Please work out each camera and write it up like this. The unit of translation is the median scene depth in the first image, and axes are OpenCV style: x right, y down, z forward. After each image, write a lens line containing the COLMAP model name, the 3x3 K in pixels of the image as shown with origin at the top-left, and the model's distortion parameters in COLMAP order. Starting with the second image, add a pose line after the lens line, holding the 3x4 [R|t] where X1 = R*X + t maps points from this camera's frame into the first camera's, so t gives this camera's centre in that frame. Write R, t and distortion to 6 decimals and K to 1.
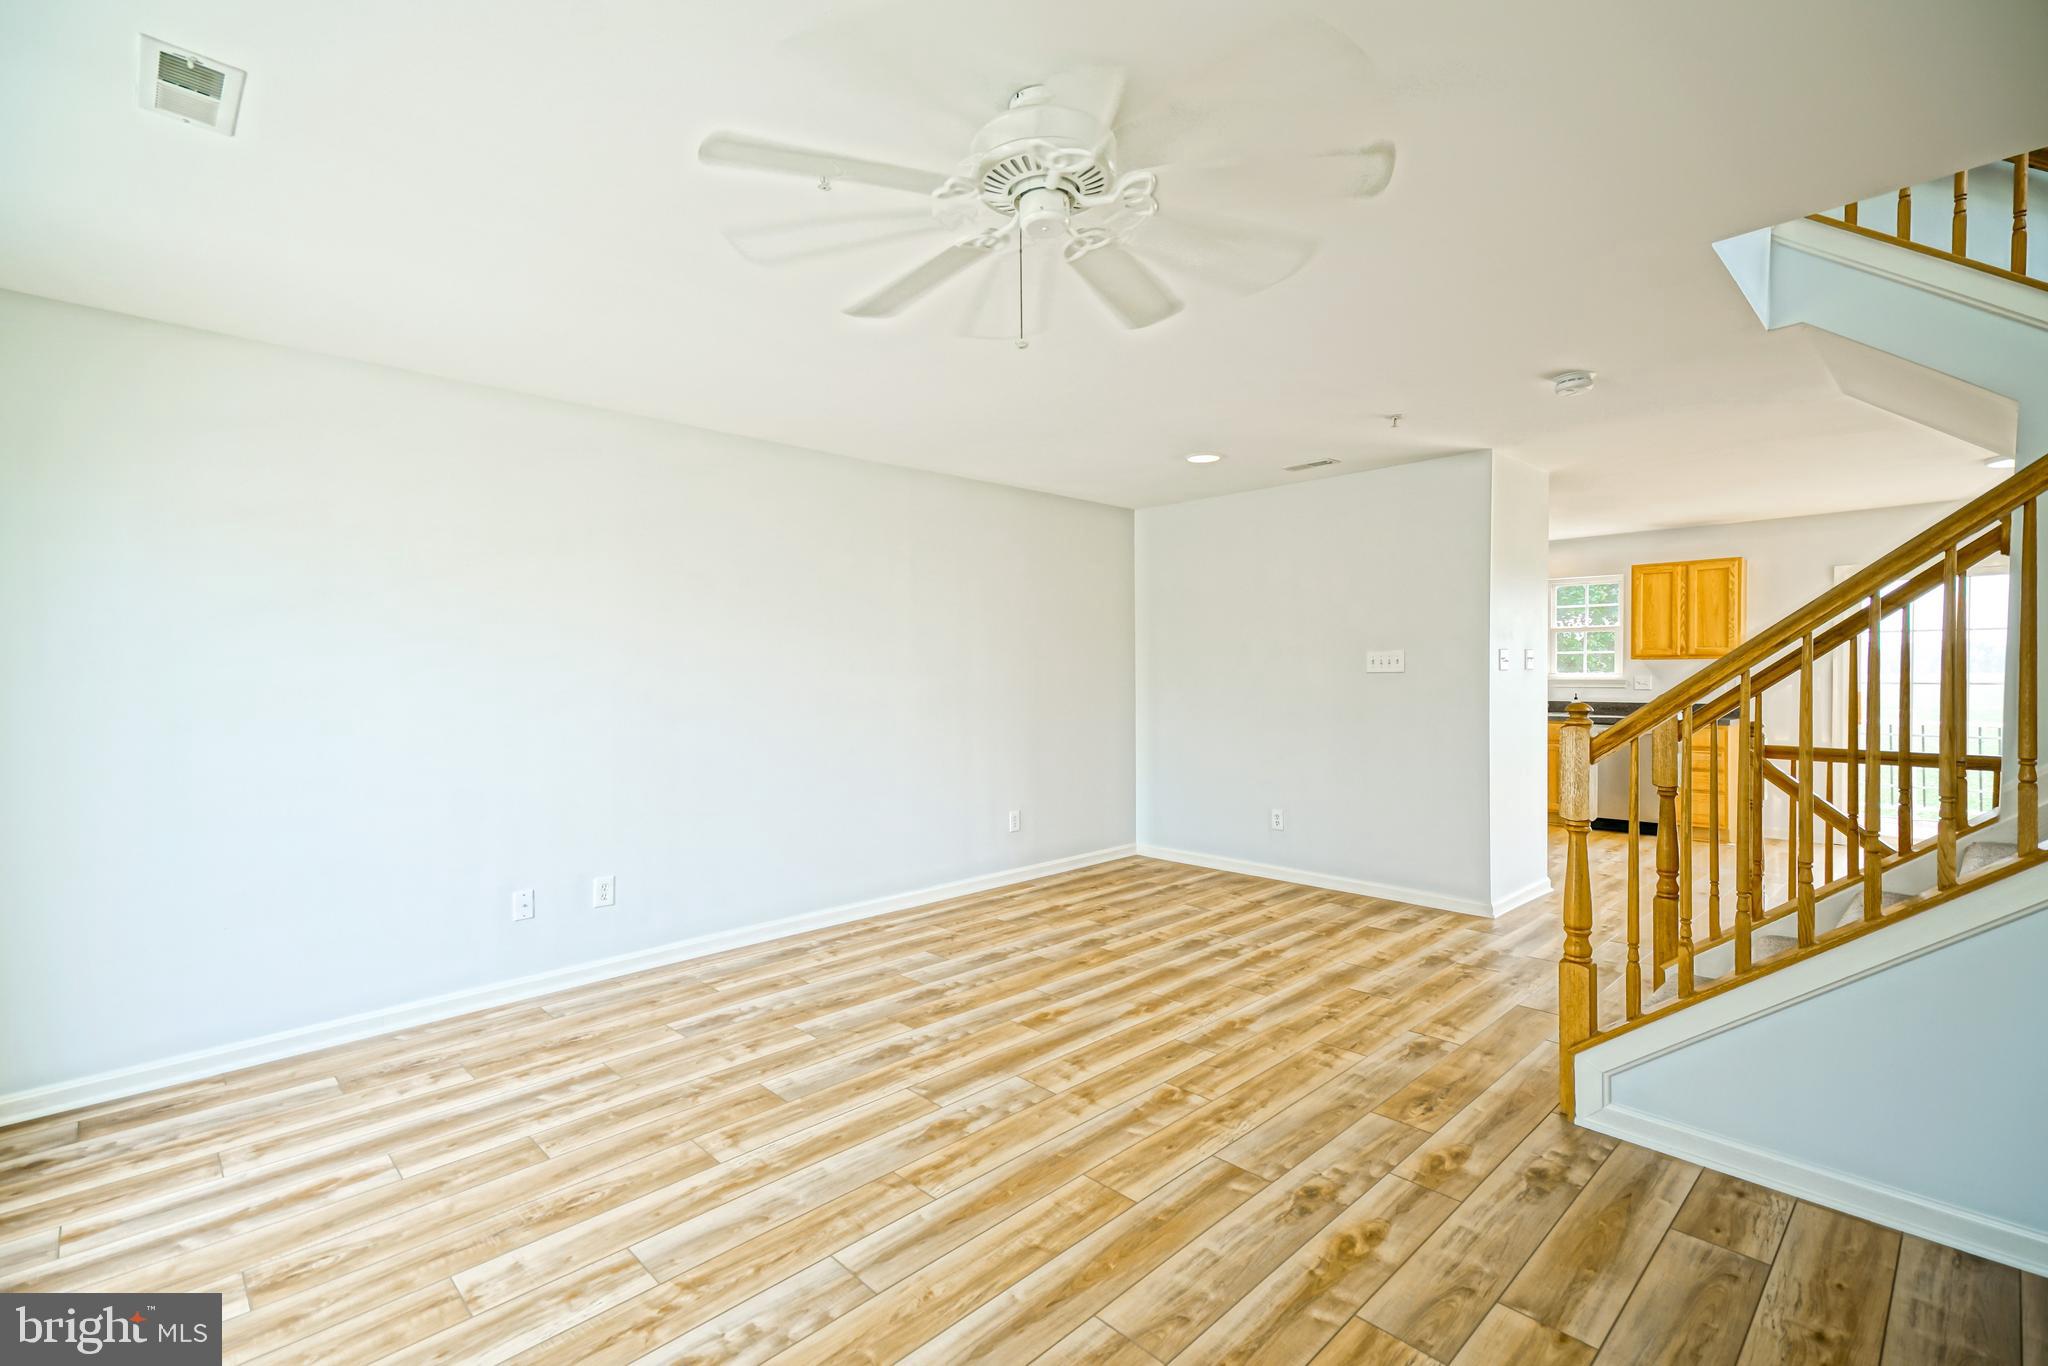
lens RADIAL K [[946.8, 0, 1024.0], [0, 946.8, 683.0], [0, 0, 1]] dist [0.038246, -0.000091]
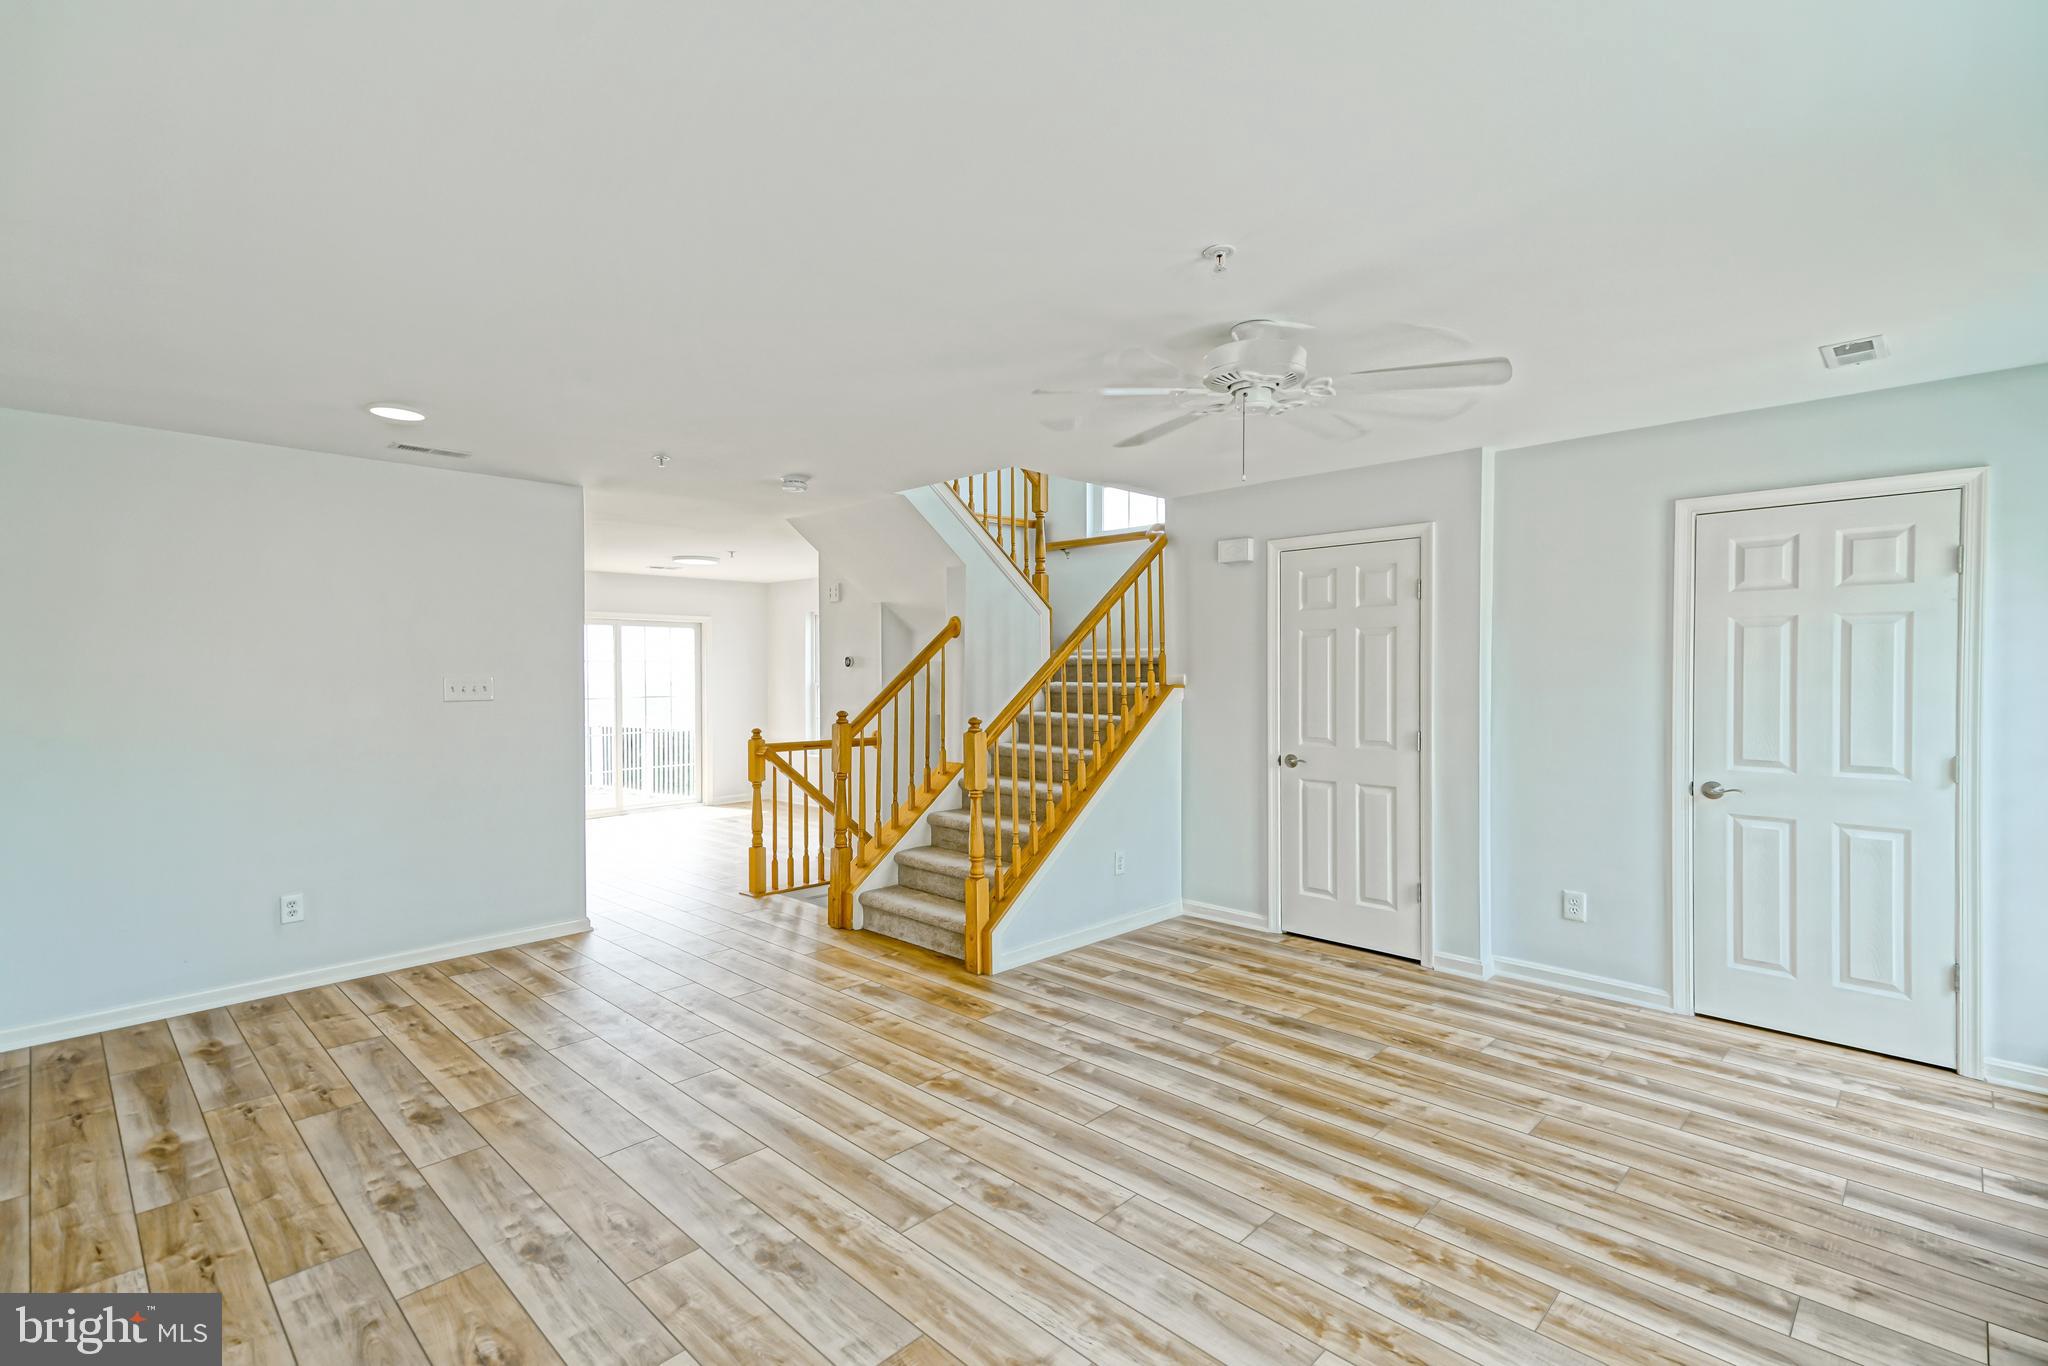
lens RADIAL K [[900.1, 0, 1017.4], [0, 900.1, 664.6], [0, 0, 1]] dist [0.033311, 0.000146]
pose [[-0.023933, 0.019674, 0.999520, -0.902190], [0.017919, 0.999654, -0.019248, -0.037808], [-0.999553, 0.017450, -0.024277, 0.909400]]
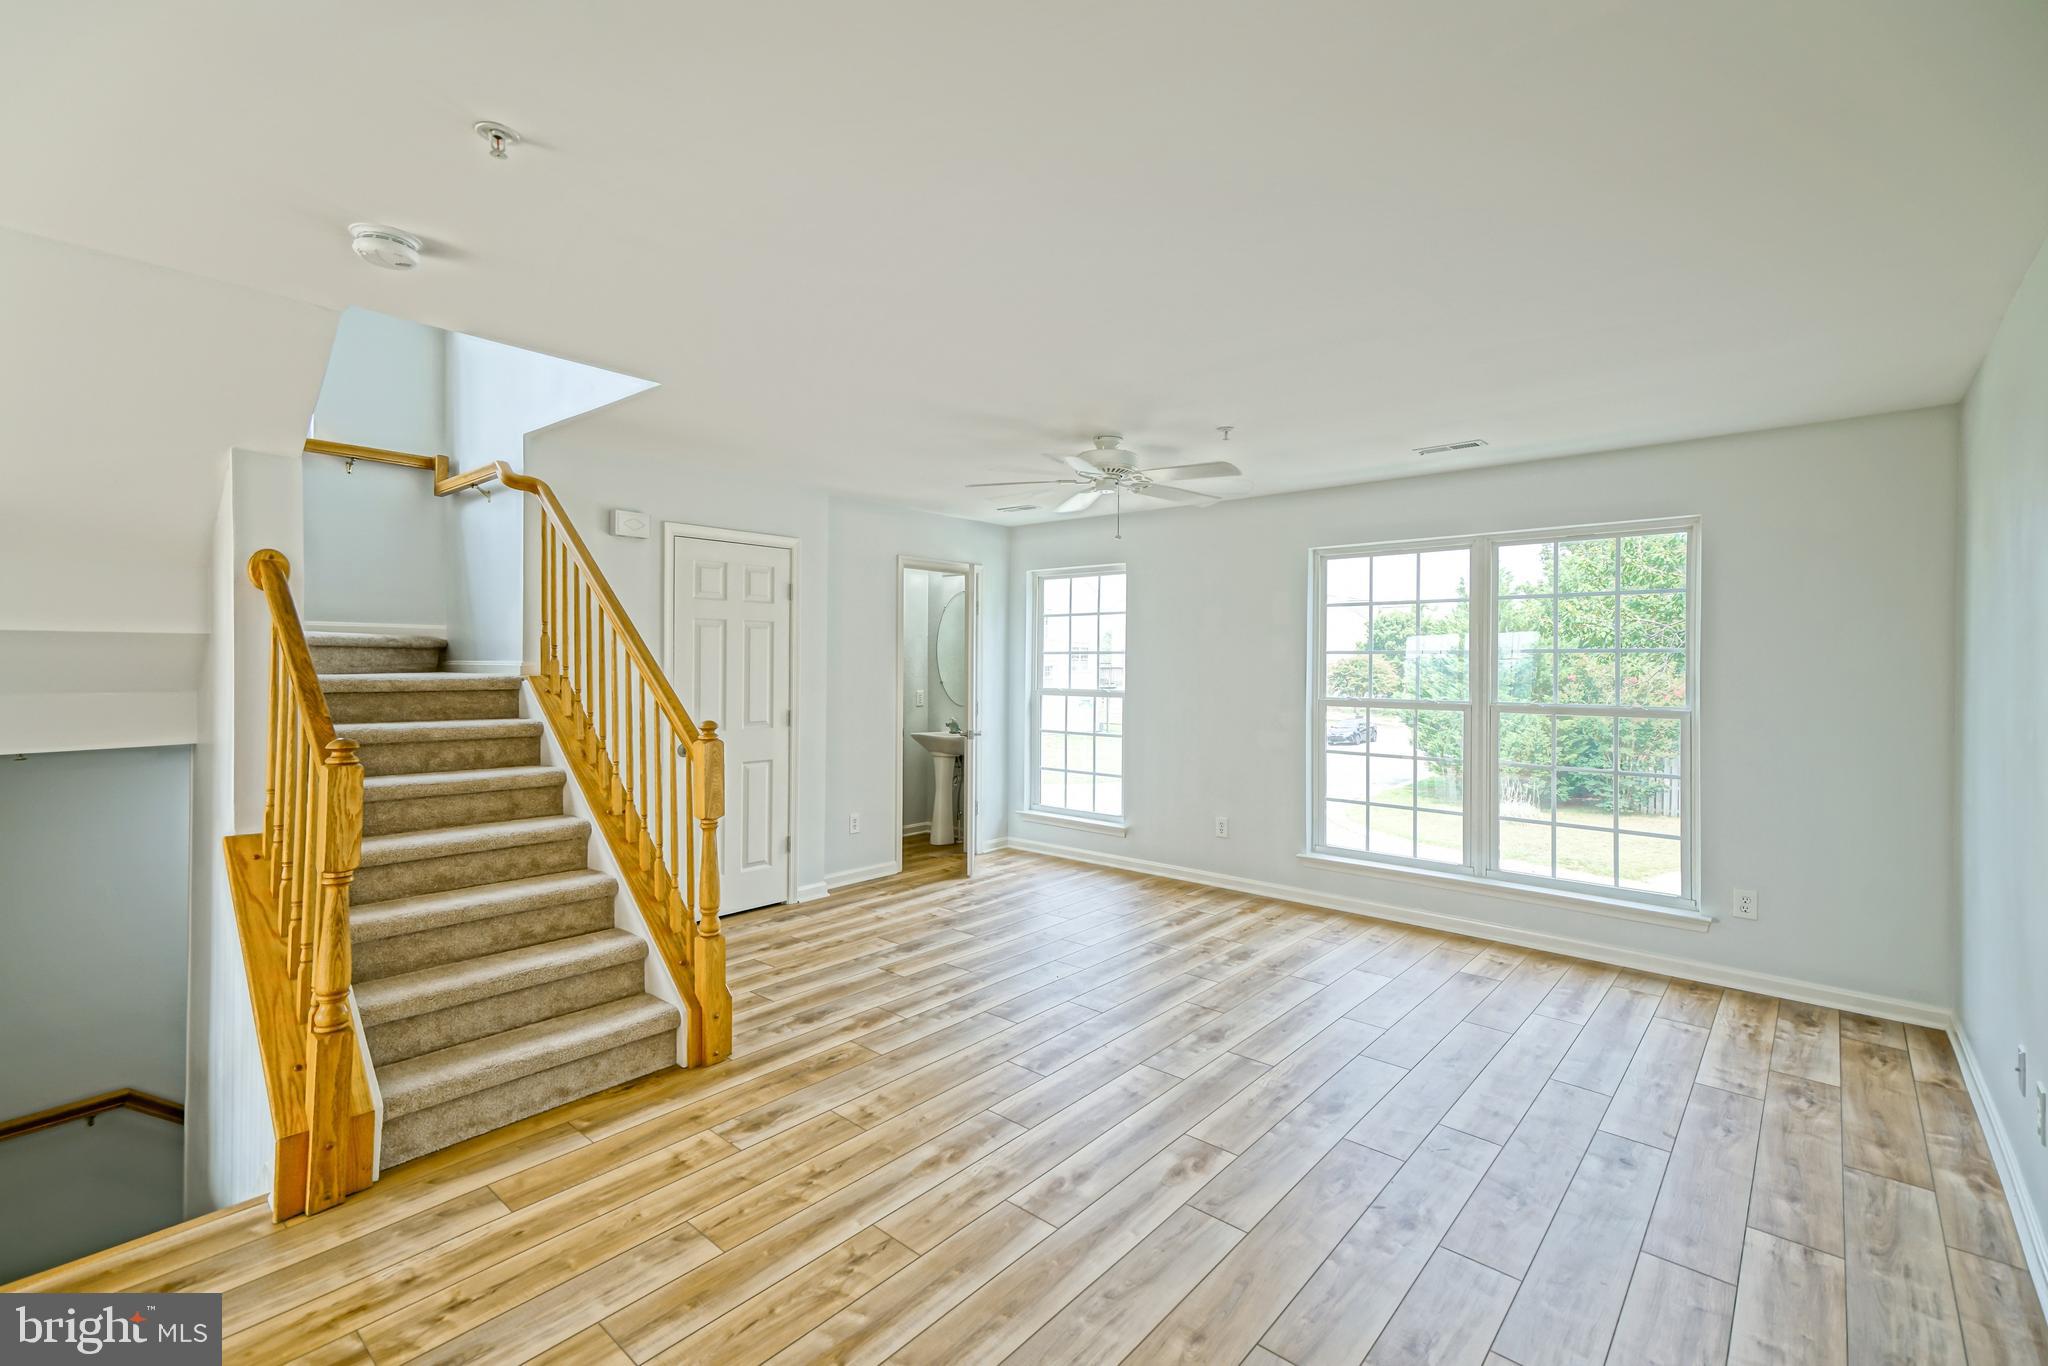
lens RADIAL K [[938.4, 0, 1000.9], [0, 938.4, 644.8], [0, 0, 1]] dist [0.038006, -0.000375]
pose [[-0.997965, 0.001279, -0.063744, 0.269126], [0.001144, 0.999997, 0.002162, -0.077212], [0.063746, 0.002084, -0.997964, 2.094220]]
